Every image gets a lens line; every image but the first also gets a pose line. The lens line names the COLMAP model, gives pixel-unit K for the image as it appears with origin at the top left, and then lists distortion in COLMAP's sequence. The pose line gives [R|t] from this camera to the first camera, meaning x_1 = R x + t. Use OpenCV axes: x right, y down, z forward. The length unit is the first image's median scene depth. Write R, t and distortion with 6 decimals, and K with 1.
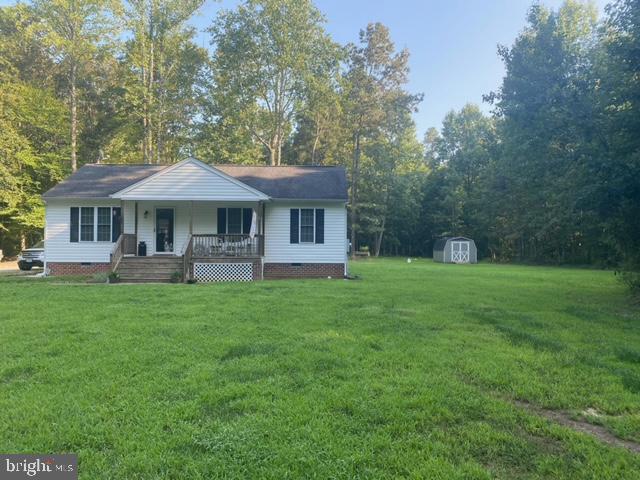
lens RADIAL K [[486.9, 0, 318.7], [0, 486.9, 240.9], [0, 0, 1]] dist [0.002844, -0.007902]
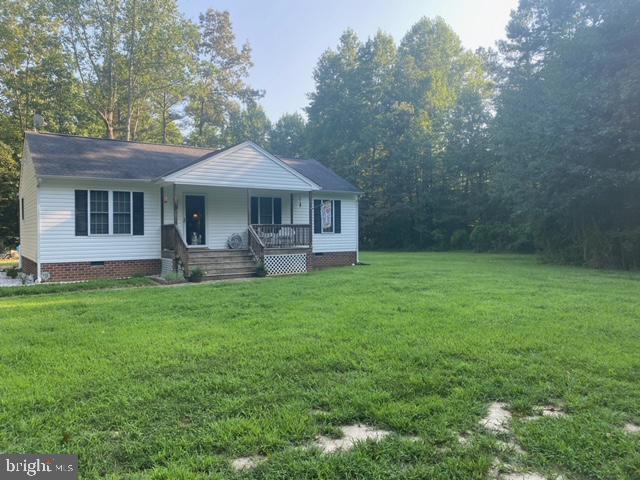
lens RADIAL K [[486.9, 0, 318.2], [0, 486.9, 237.4], [0, 0, 1]] dist [0.002844, -0.007902]
pose [[0.821526, -0.017886, 0.569890, -0.633246], [0.010983, 0.999819, 0.015548, -0.002517], [-0.570065, -0.006514, 0.821574, 0.155792]]
